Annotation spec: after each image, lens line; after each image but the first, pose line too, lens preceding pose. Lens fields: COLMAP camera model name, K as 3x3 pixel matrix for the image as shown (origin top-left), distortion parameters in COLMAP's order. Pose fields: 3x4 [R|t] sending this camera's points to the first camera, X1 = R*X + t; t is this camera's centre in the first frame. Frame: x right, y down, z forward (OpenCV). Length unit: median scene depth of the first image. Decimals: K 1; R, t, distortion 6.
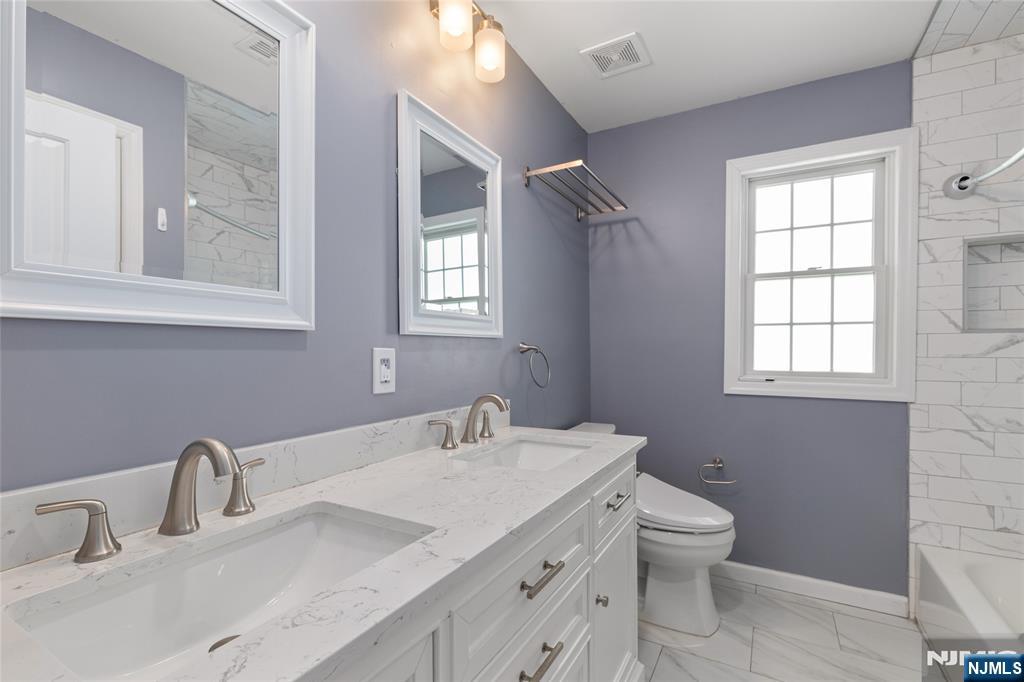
lens RADIAL K [[458.2, 0, 519.7], [0, 458.2, 358.3], [0, 0, 1]] dist [0.003275, -0.000058]
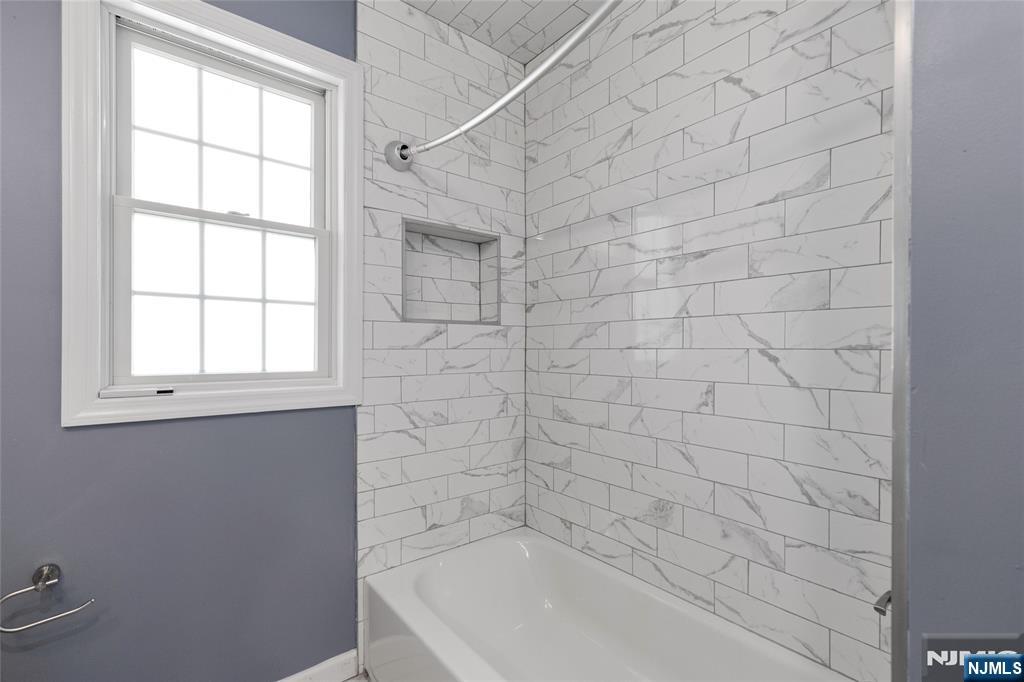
lens RADIAL K [[458.2, 0, 512.9], [0, 458.2, 348.2], [0, 0, 1]] dist [0.003275, -0.000058]
pose [[0.375857, 0.002029, 0.926676, 0.206279], [0.019636, 0.999756, -0.010153, 0.009346], [-0.926470, 0.022013, 0.375725, 0.441941]]
